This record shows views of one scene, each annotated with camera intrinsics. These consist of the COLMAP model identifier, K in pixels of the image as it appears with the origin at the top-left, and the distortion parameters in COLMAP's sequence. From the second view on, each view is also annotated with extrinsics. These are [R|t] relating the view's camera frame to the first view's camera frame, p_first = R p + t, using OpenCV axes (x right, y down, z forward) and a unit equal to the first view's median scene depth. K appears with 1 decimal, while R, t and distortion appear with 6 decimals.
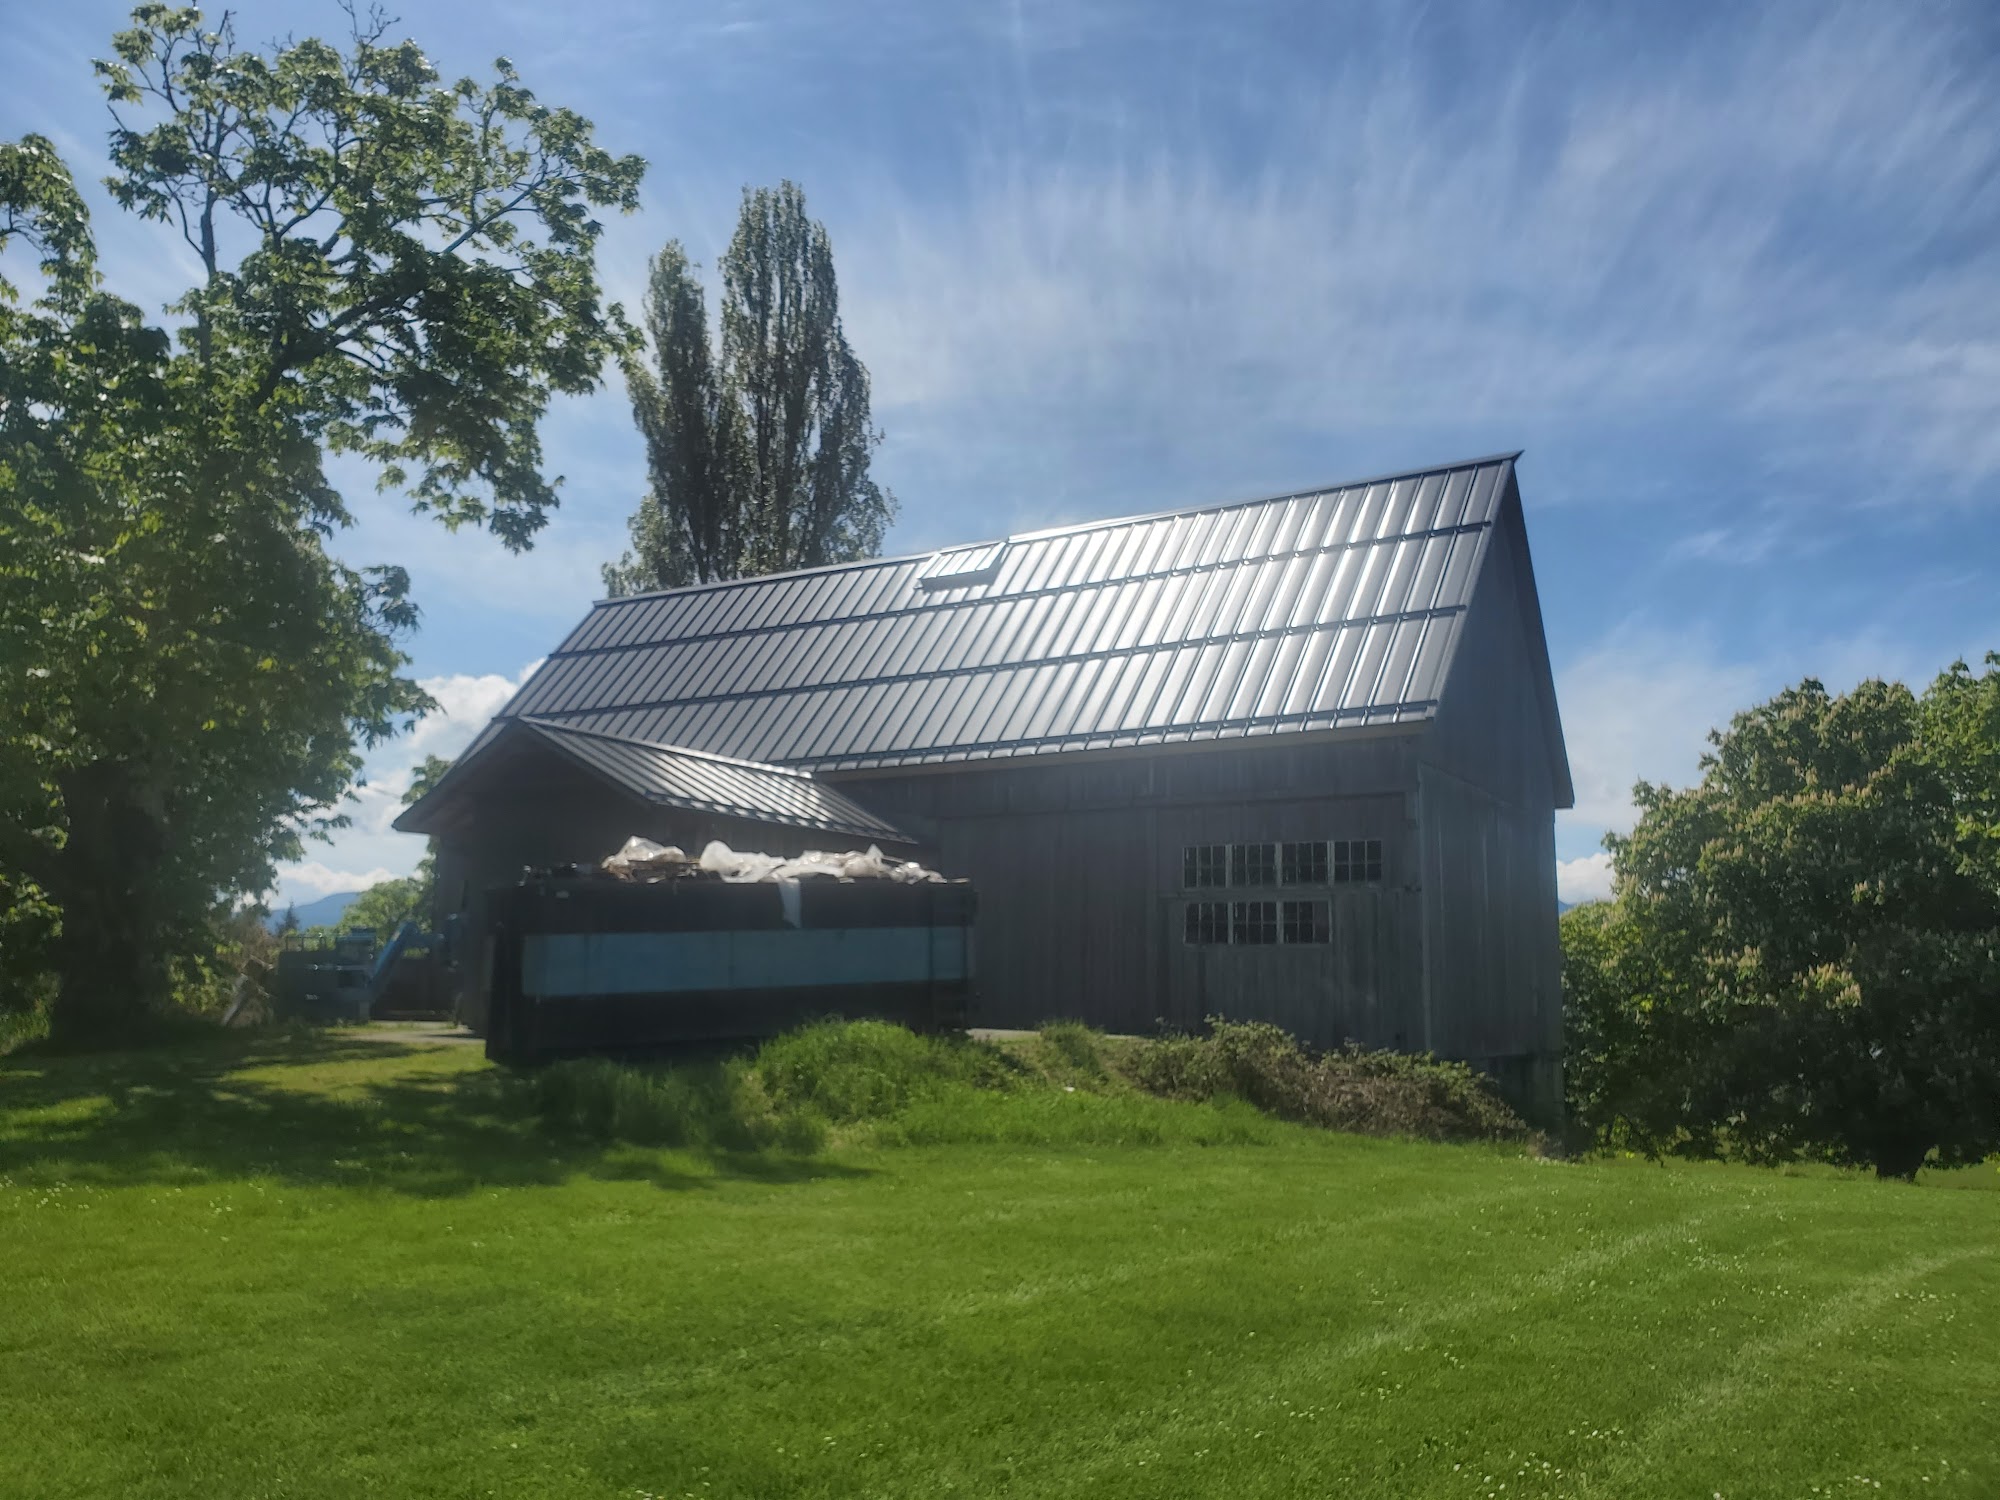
lens RADIAL K [[1438.3, 0, 1001.9], [0, 1438.3, 754.1], [0, 0, 1]] dist [0.004178, 0.001324]
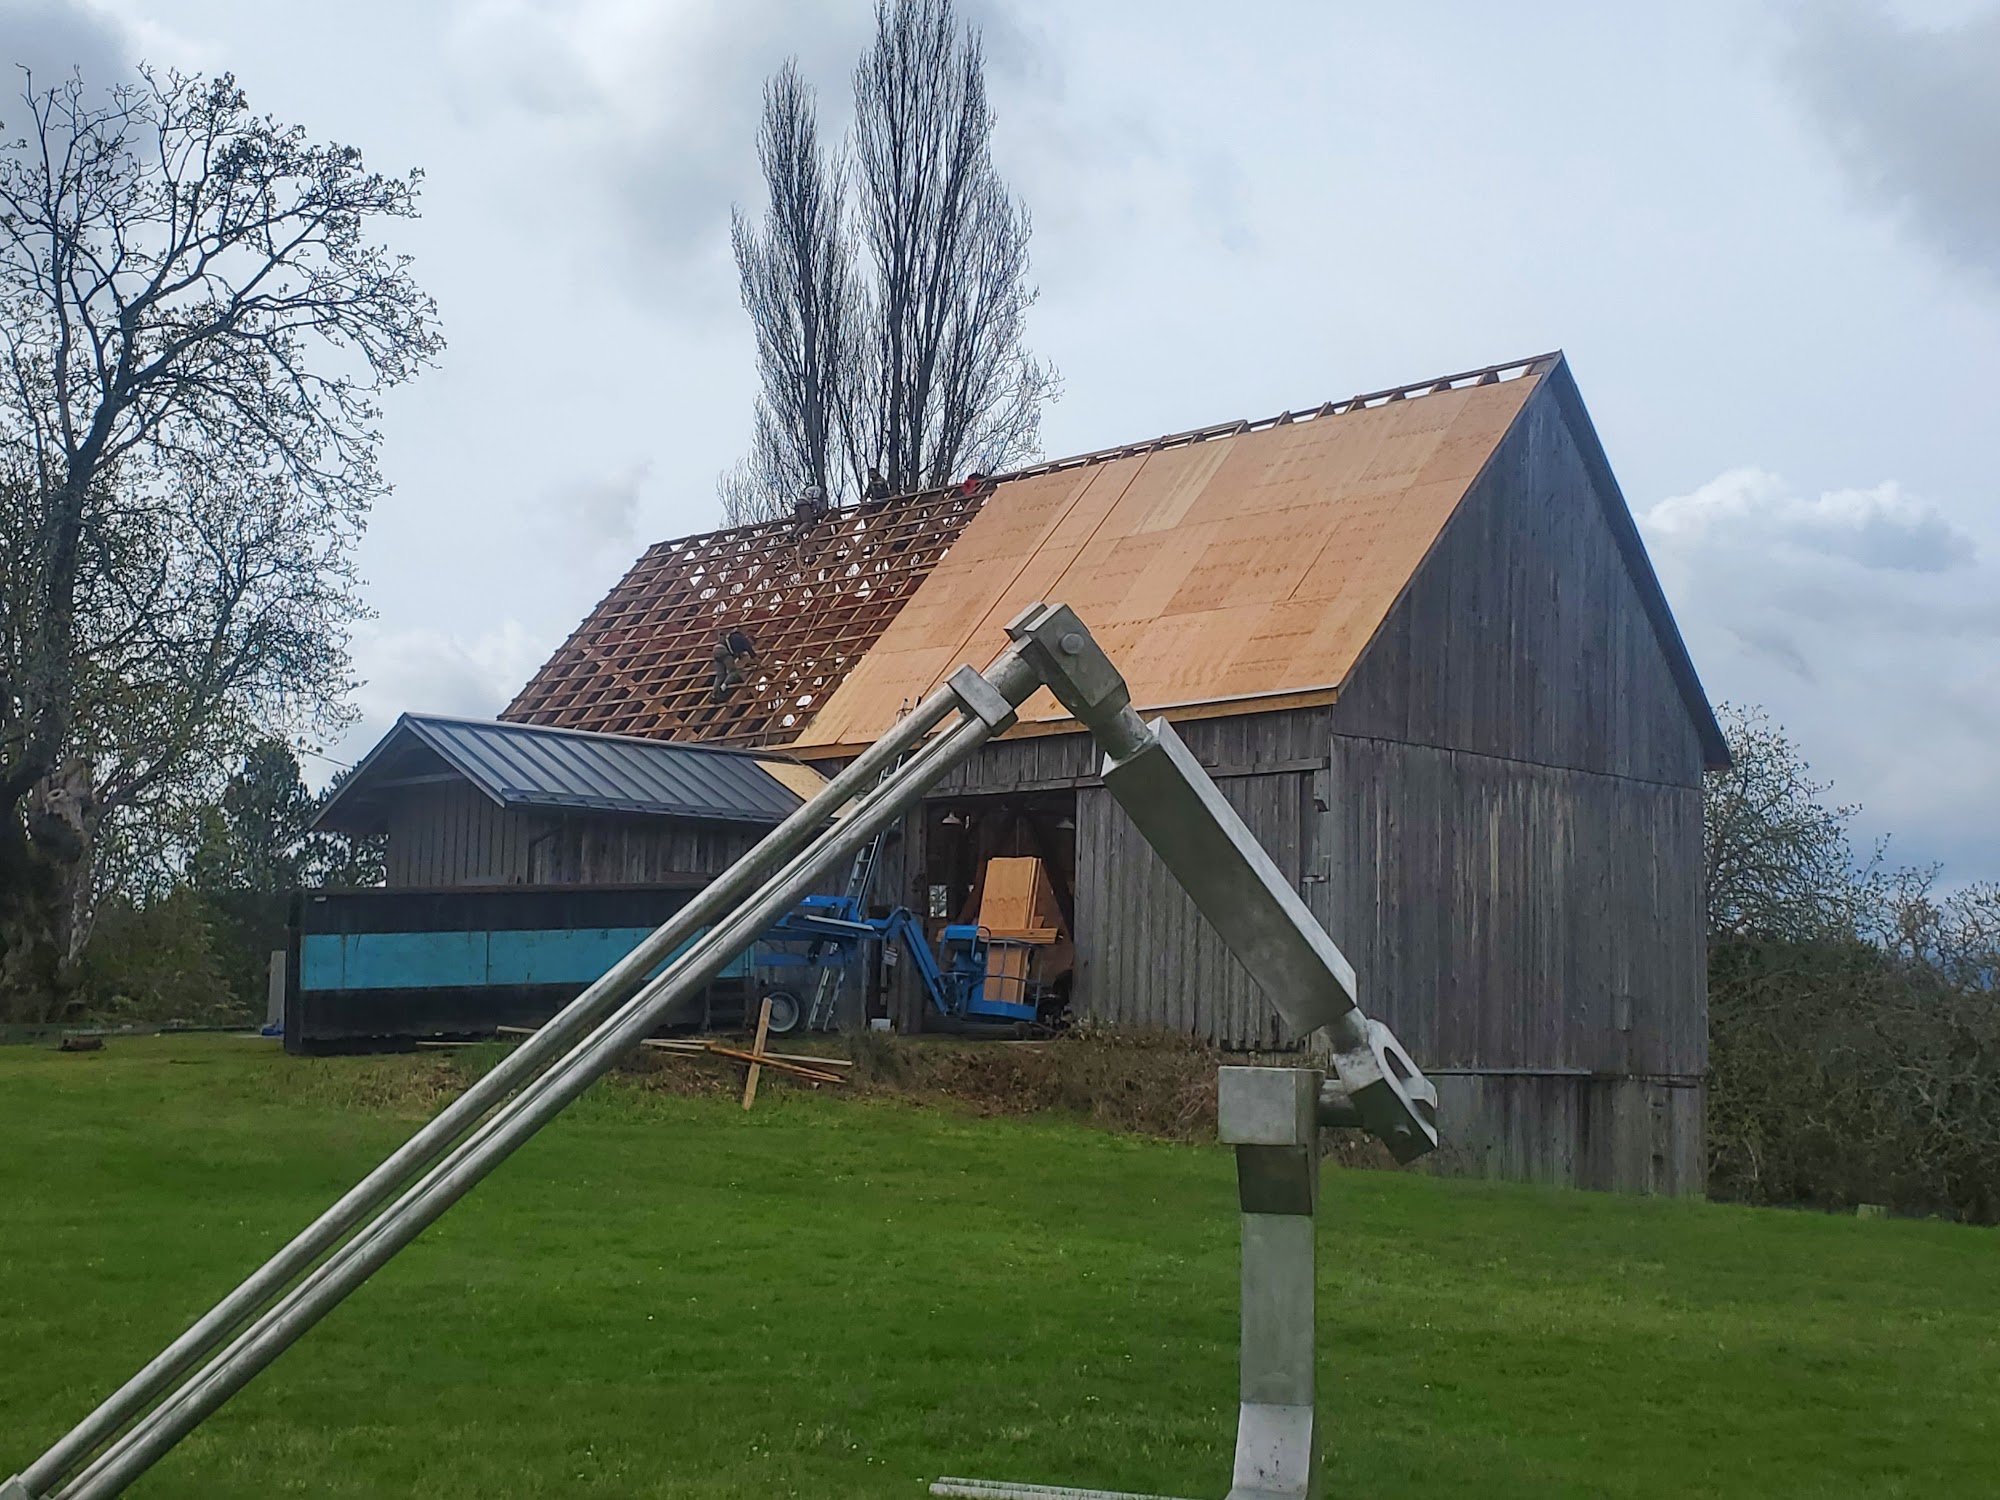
lens RADIAL K [[2135.3, 0, 996.3], [0, 2135.3, 724.9], [0, 0, 1]] dist [0.025671, 0.007594]
pose [[0.968800, -0.027963, -0.246260, 0.401358], [0.035263, 0.999058, 0.025283, -0.039814], [0.245321, -0.033179, 0.968874, -0.307735]]
